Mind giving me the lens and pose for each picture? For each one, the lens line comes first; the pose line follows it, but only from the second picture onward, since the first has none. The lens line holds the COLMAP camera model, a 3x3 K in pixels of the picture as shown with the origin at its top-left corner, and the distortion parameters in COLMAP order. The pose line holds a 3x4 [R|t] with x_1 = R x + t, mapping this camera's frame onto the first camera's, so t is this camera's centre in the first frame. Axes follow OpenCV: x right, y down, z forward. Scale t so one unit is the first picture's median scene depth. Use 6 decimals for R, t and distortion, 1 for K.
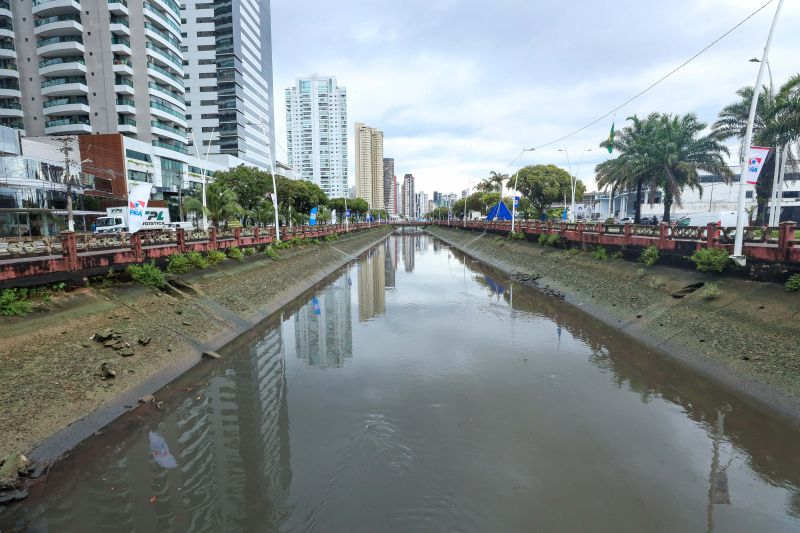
lens RADIAL K [[377.2, 0, 400.0], [0, 377.2, 266.5], [0, 0, 1]] dist [-0.032294, 0.010346]
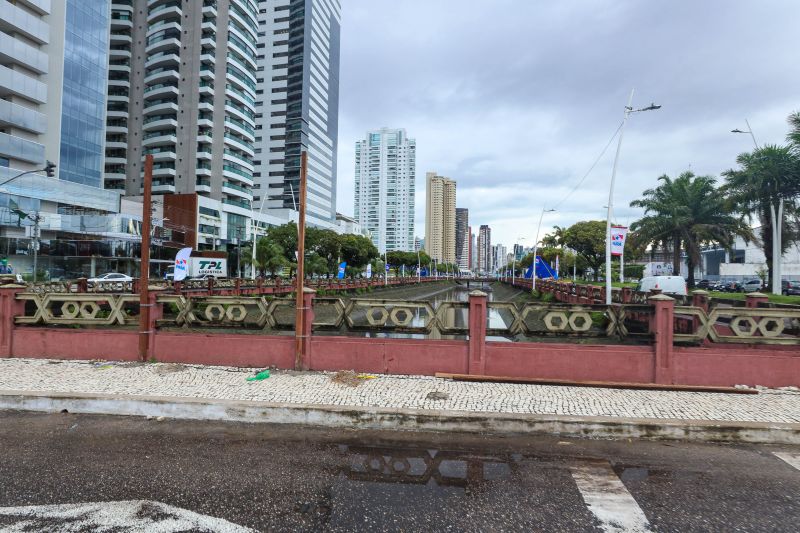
lens RADIAL K [[425.8, 0, 400.0], [0, 425.8, 266.5], [0, 0, 1]] dist [-0.017621, -0.000441]
pose [[0.980135, 0.023578, -0.196925, 0.111985], [-0.050679, 0.989720, -0.133739, 0.007908], [0.191747, 0.141062, 0.971254, -0.106859]]
